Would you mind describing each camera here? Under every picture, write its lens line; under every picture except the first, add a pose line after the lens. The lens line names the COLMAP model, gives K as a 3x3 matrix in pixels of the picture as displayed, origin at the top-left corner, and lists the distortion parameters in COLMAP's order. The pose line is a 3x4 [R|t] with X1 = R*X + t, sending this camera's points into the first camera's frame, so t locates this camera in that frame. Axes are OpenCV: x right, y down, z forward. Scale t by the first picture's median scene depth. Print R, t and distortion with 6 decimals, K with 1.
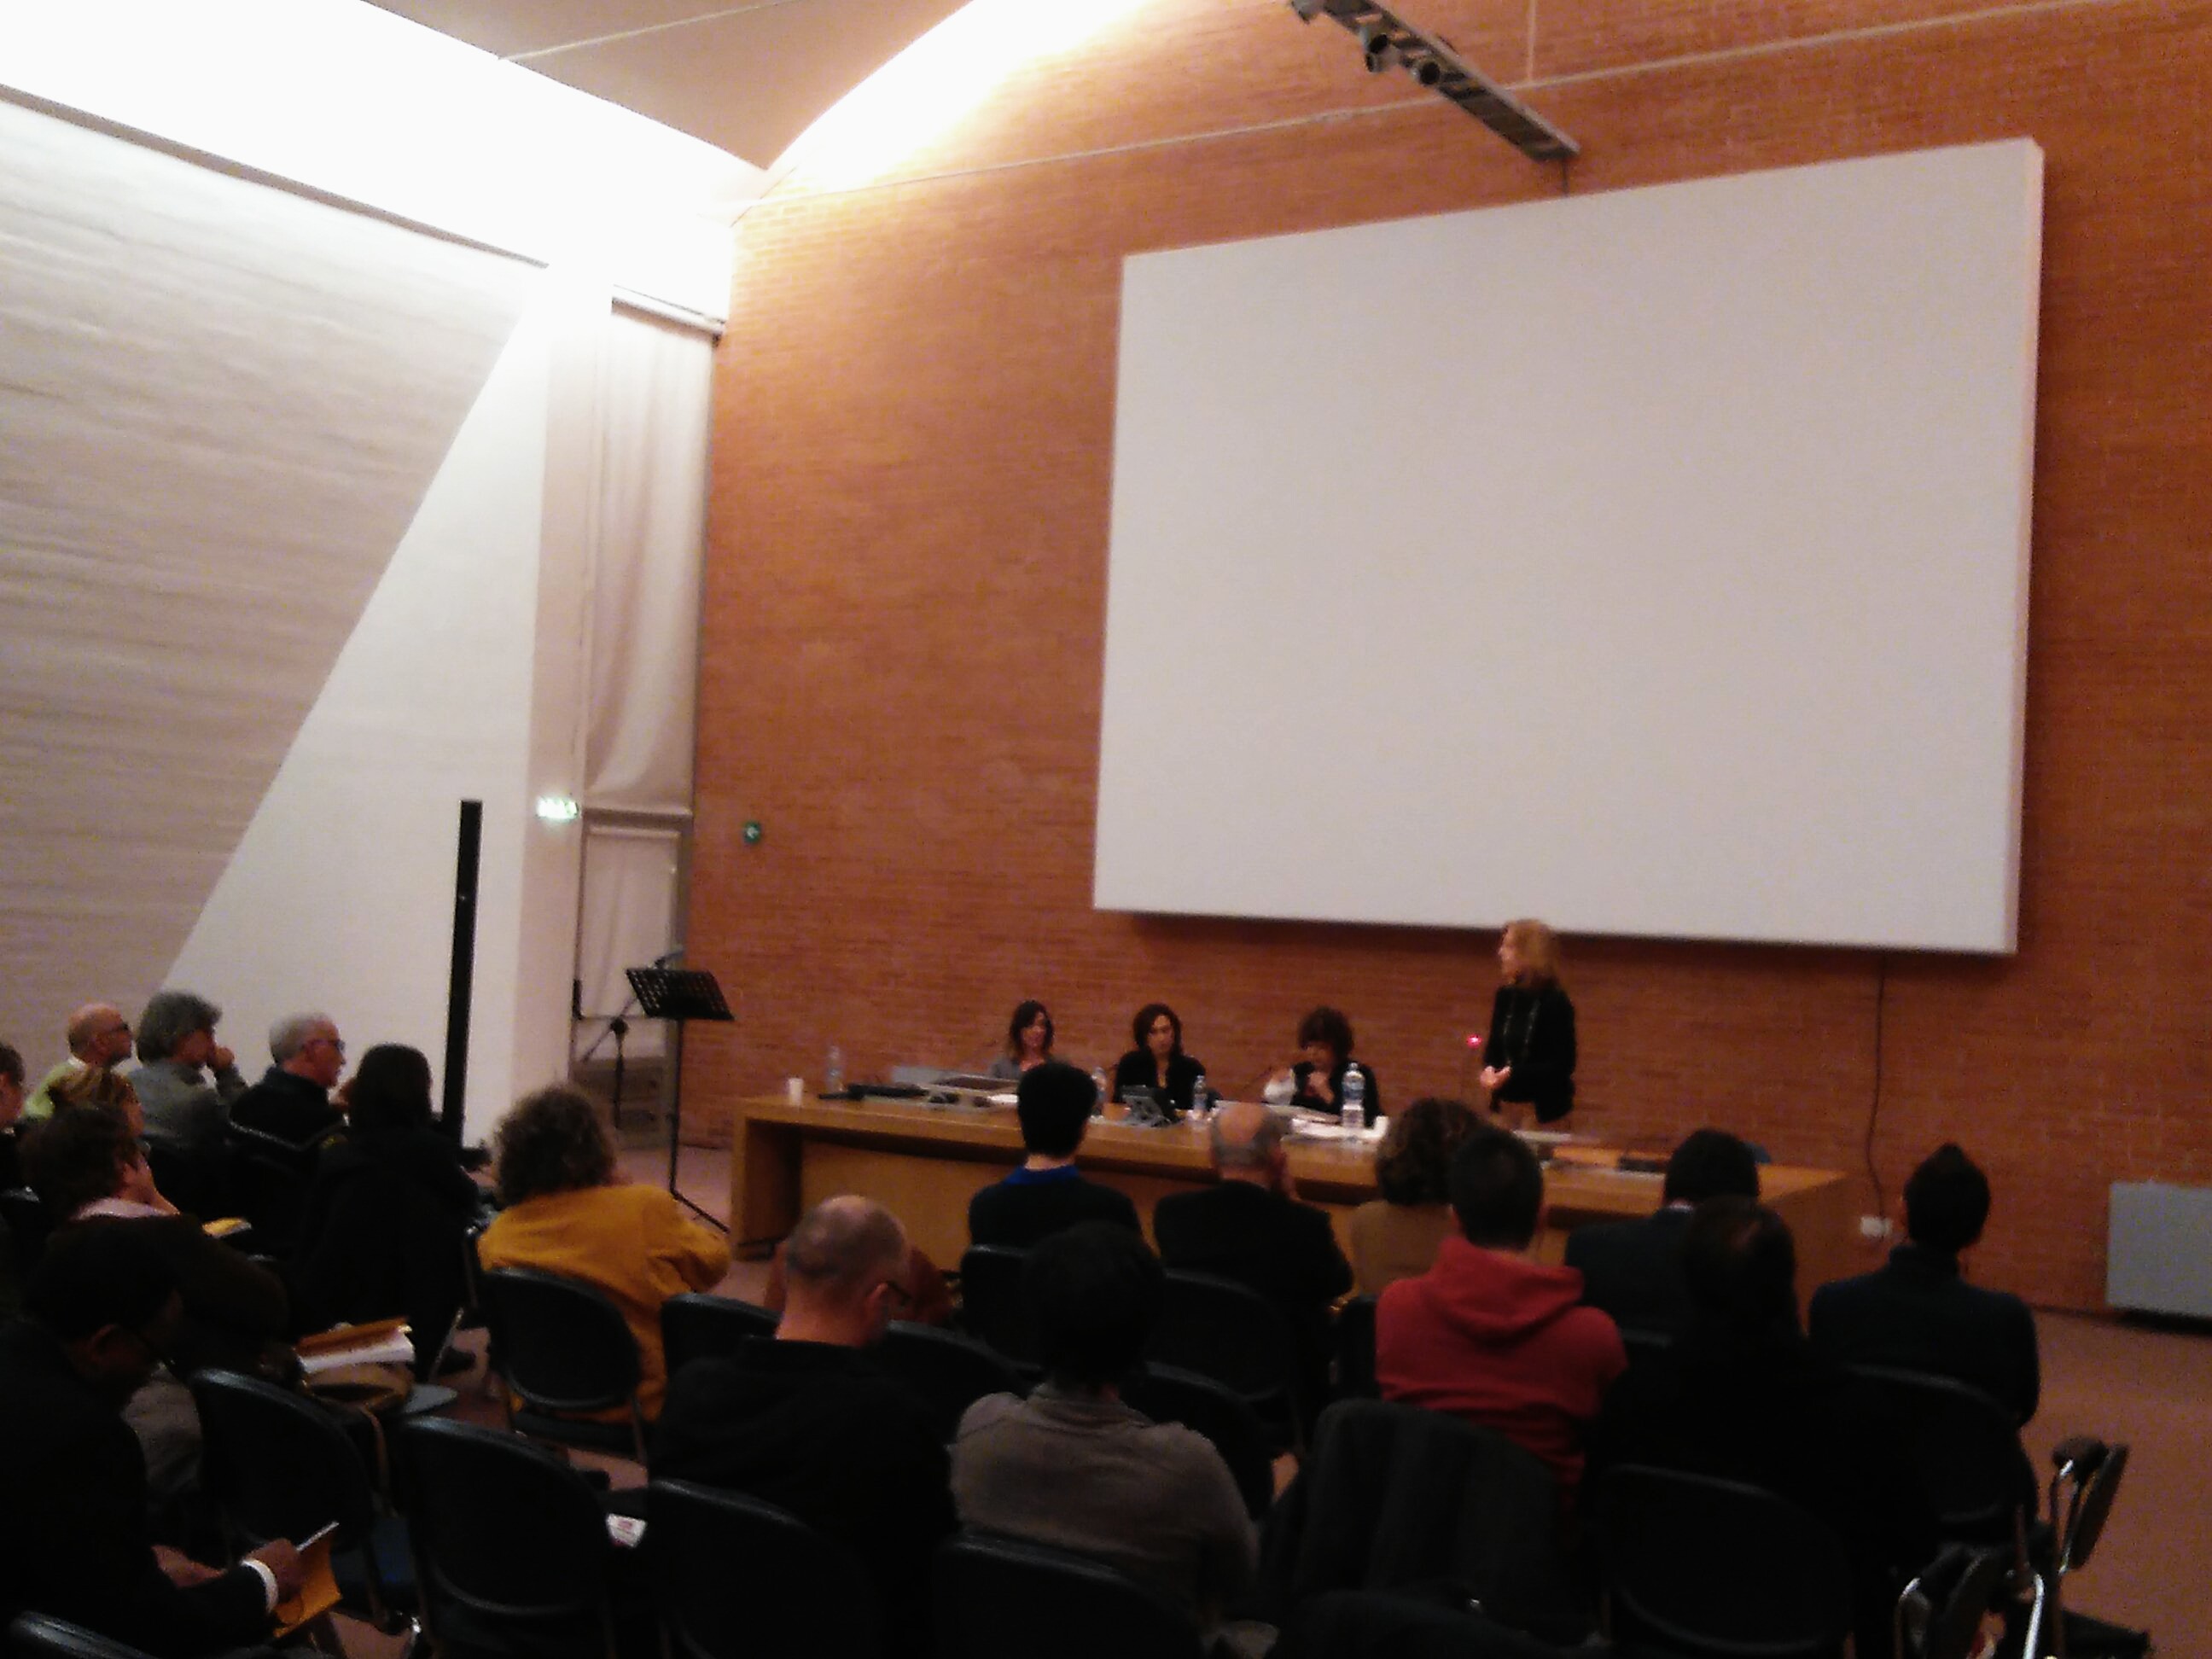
lens RADIAL K [[2464.6, 0, 1106.0], [0, 2464.6, 829.5], [0, 0, 1]] dist [0.017569, 0.003189]
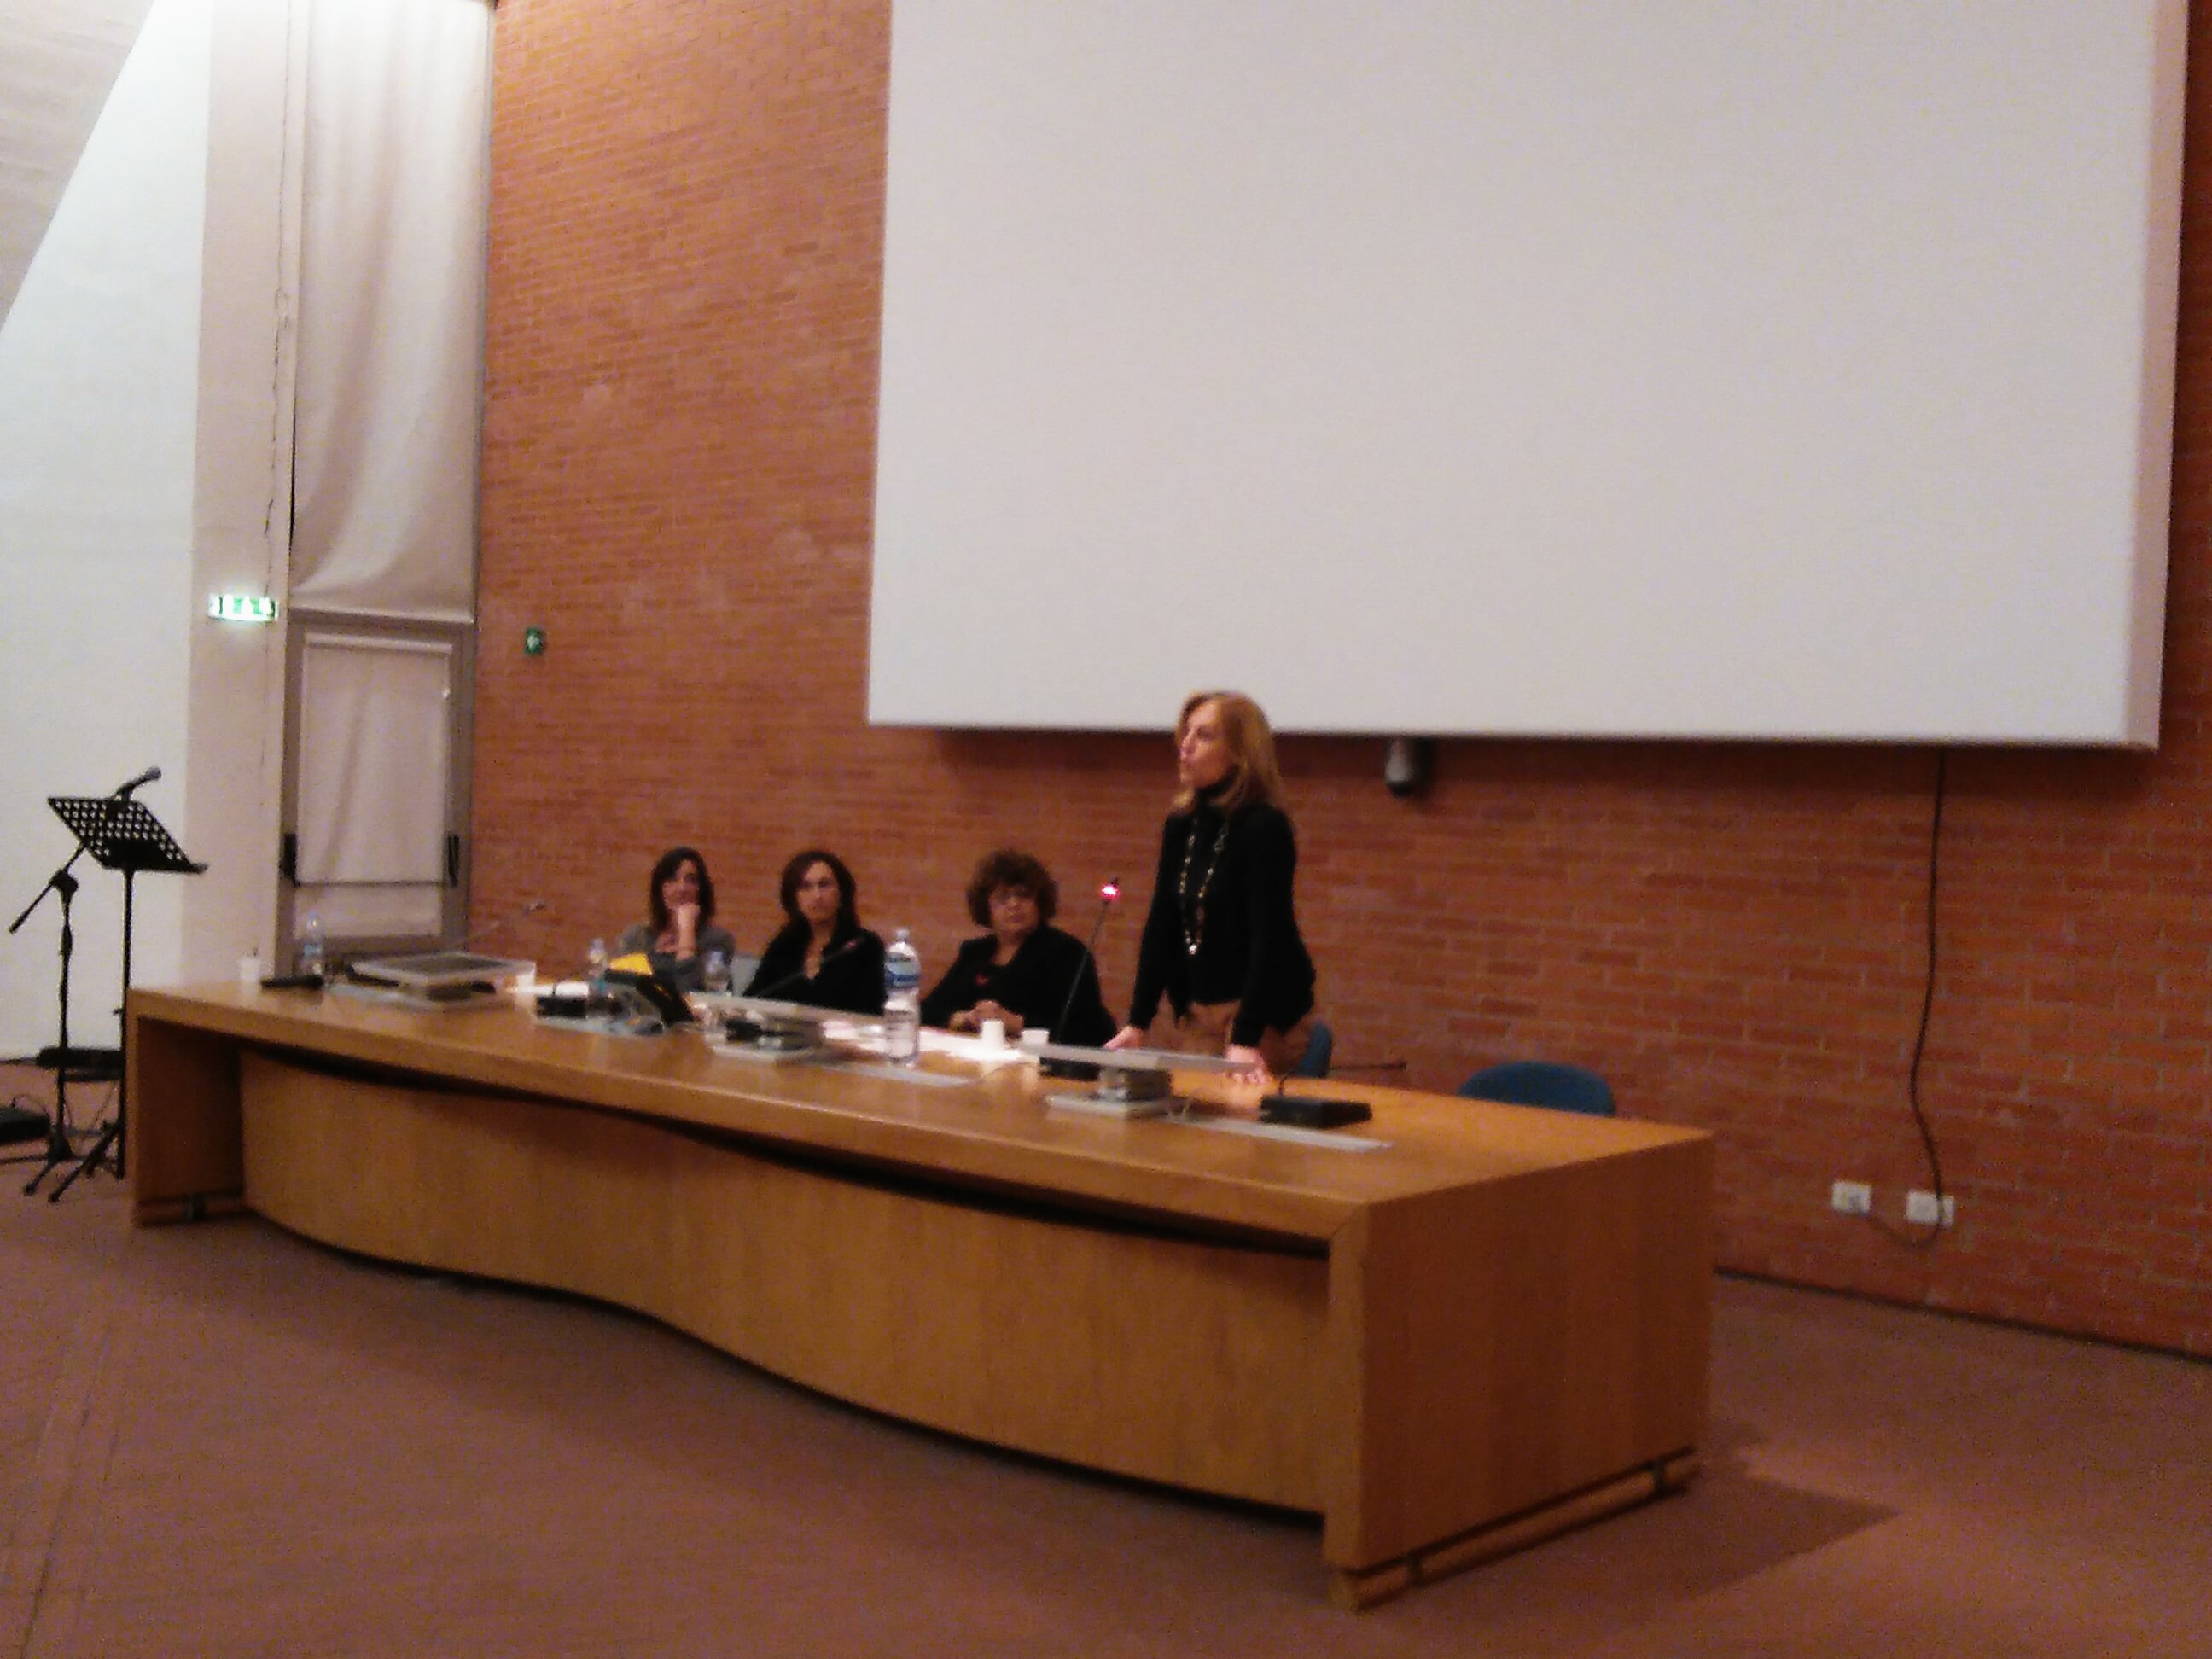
lens RADIAL K [[2464.6, 0, 1106.0], [0, 2464.6, 829.5], [0, 0, 1]] dist [0.017569, 0.003189]
pose [[0.985138, -0.004647, -0.171700, 0.171143], [0.011622, 0.999146, 0.039641, 0.032852], [0.171369, -0.041048, 0.984351, 0.293162]]
